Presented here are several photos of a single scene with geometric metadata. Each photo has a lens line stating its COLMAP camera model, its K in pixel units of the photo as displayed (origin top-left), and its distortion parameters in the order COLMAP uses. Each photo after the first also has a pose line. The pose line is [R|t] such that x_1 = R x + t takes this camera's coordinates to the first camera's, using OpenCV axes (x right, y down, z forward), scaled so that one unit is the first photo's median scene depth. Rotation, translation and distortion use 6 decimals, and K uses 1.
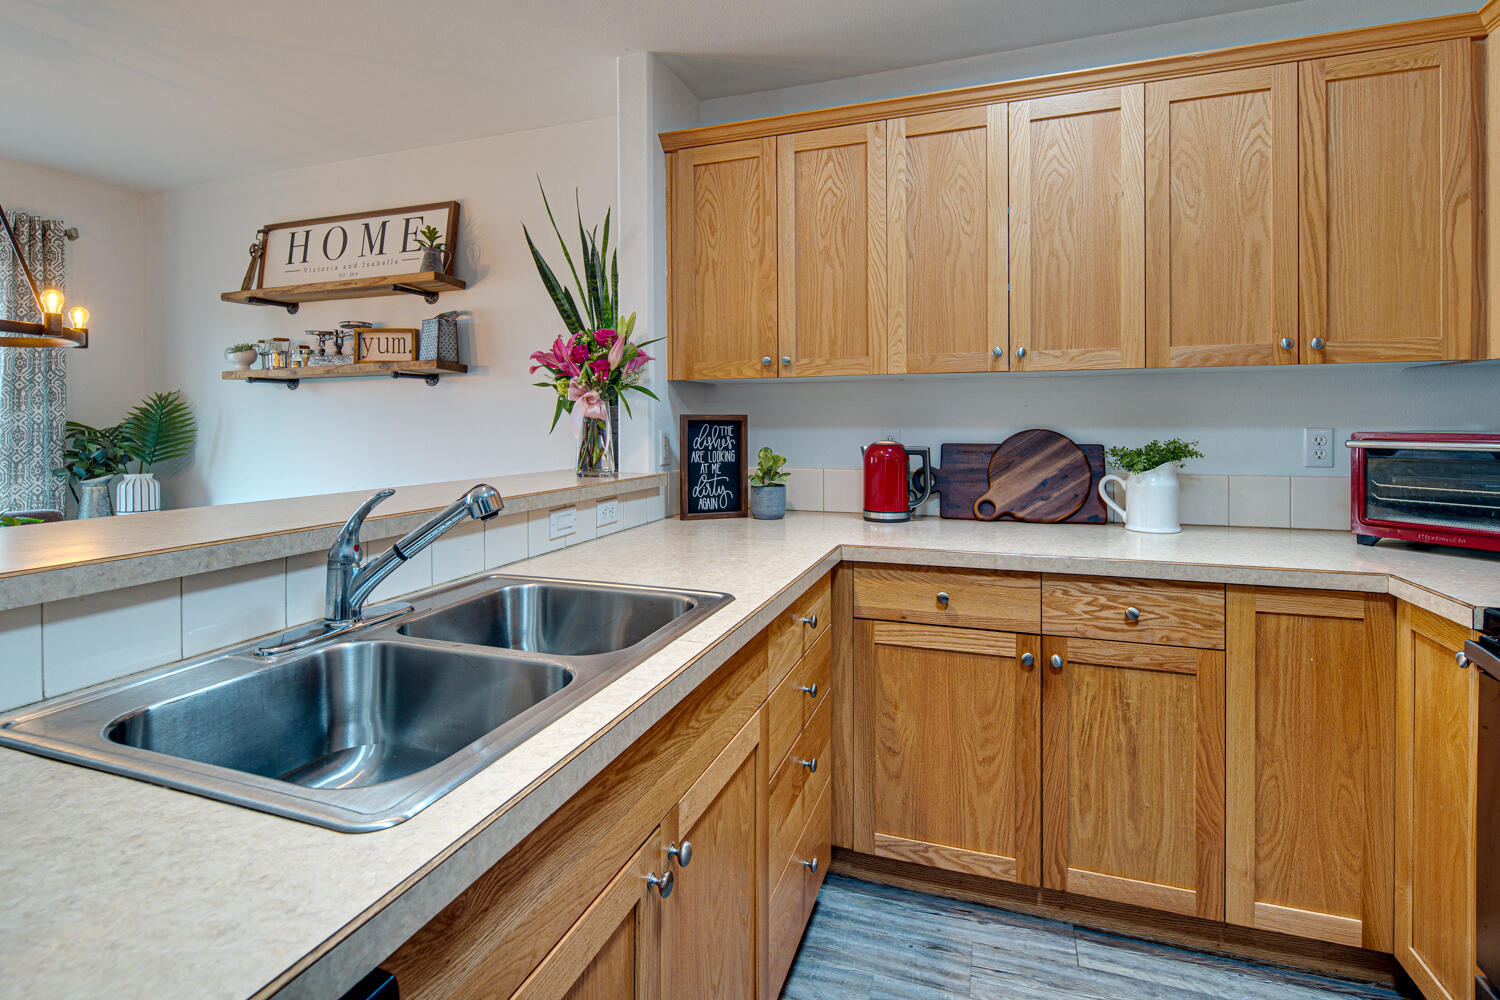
lens RADIAL K [[740.1, 0, 718.2], [0, 740.1, 425.6], [0, 0, 1]] dist [0.001365, -0.004219]
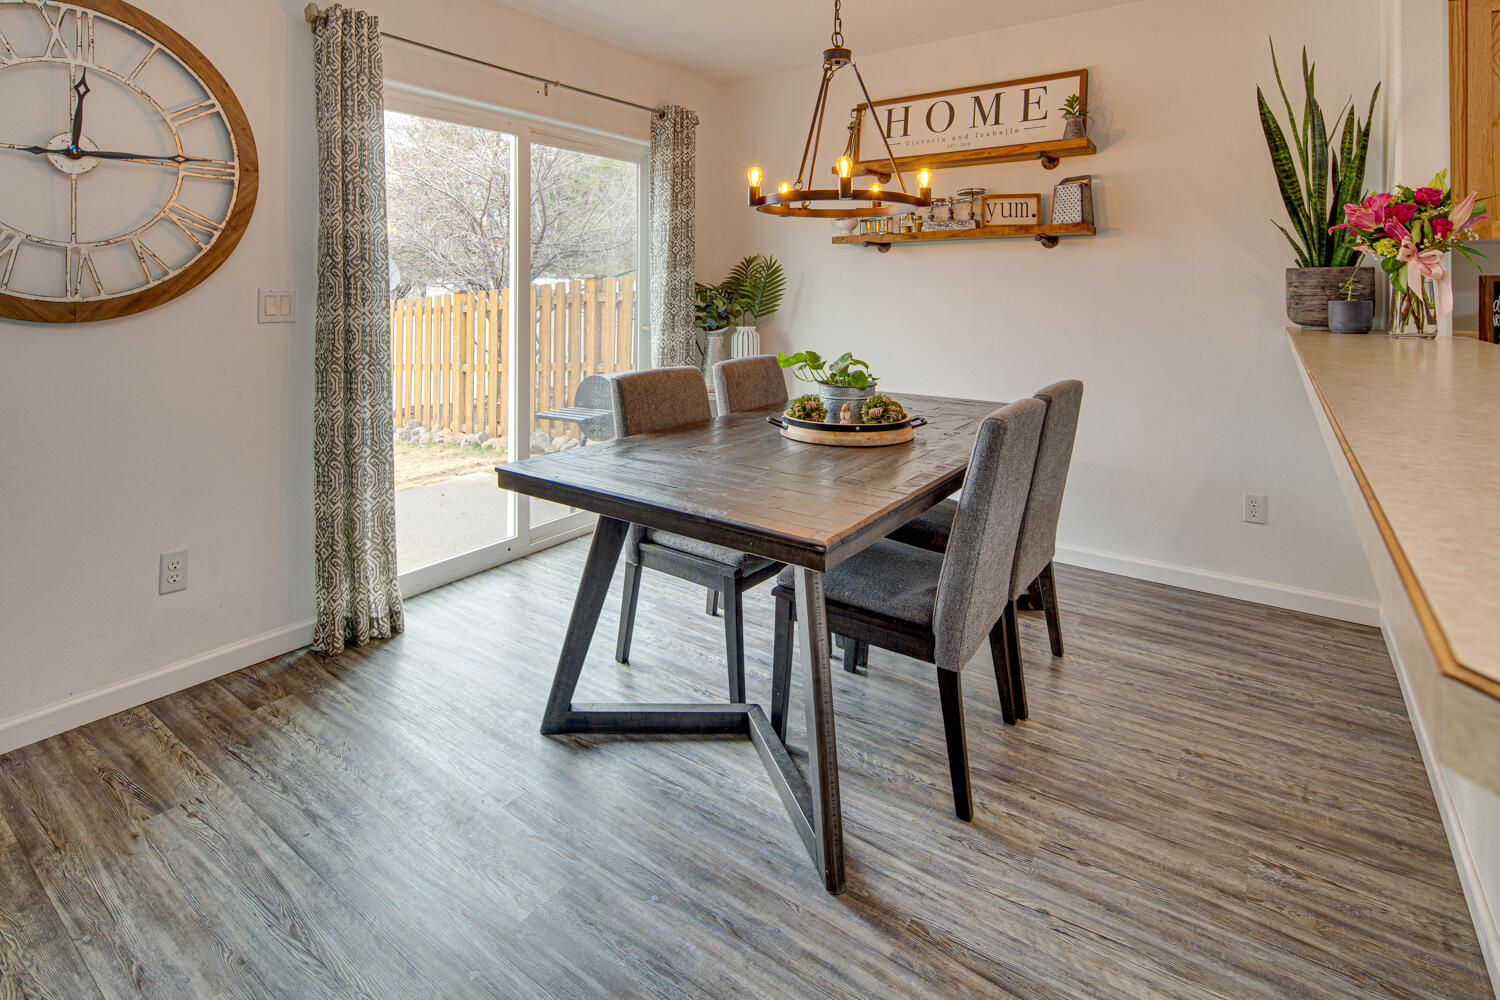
lens RADIAL K [[740.1, 0, 732.7], [0, 740.1, 293.5], [0, 0, 1]] dist [0.001365, -0.004219]
pose [[0.963720, 0.008793, -0.266769, -0.743304], [-0.007006, 0.999946, 0.007648, 0.007828], [0.266822, -0.005502, 0.963730, -0.175407]]
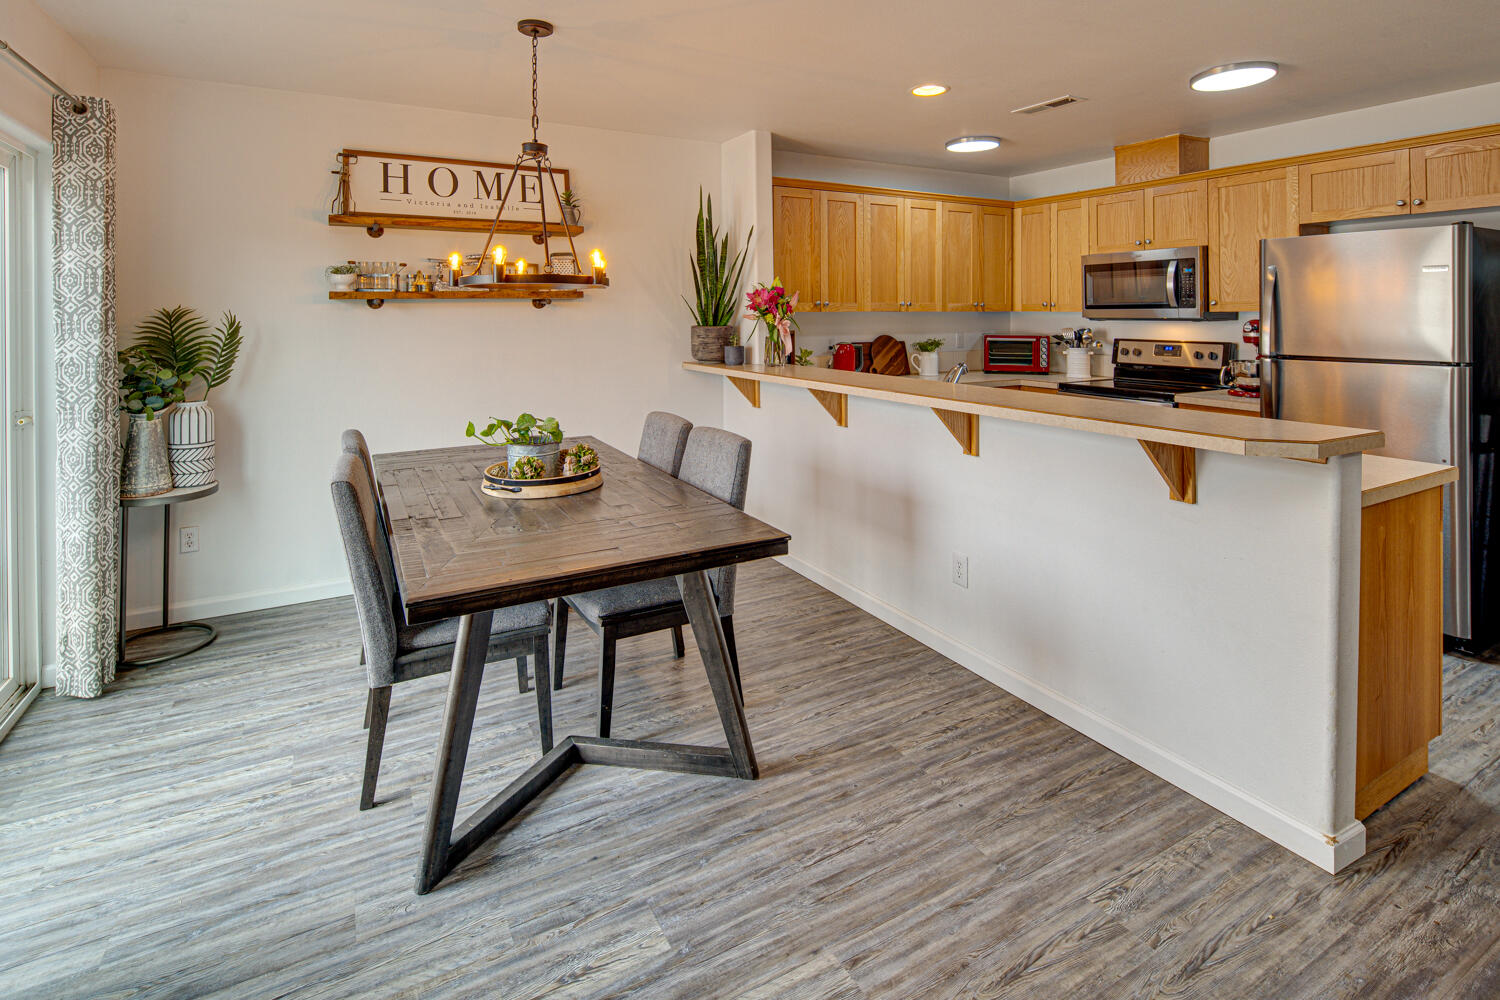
lens RADIAL K [[740.1, 0, 748.4], [0, 740.1, 312.2], [0, 0, 1]] dist [0.001365, -0.004219]
pose [[0.650610, 0.001310, 0.759411, -1.546023], [0.002867, 0.999987, -0.004181, -0.056254], [-0.759406, 0.004898, 0.650598, -0.143826]]
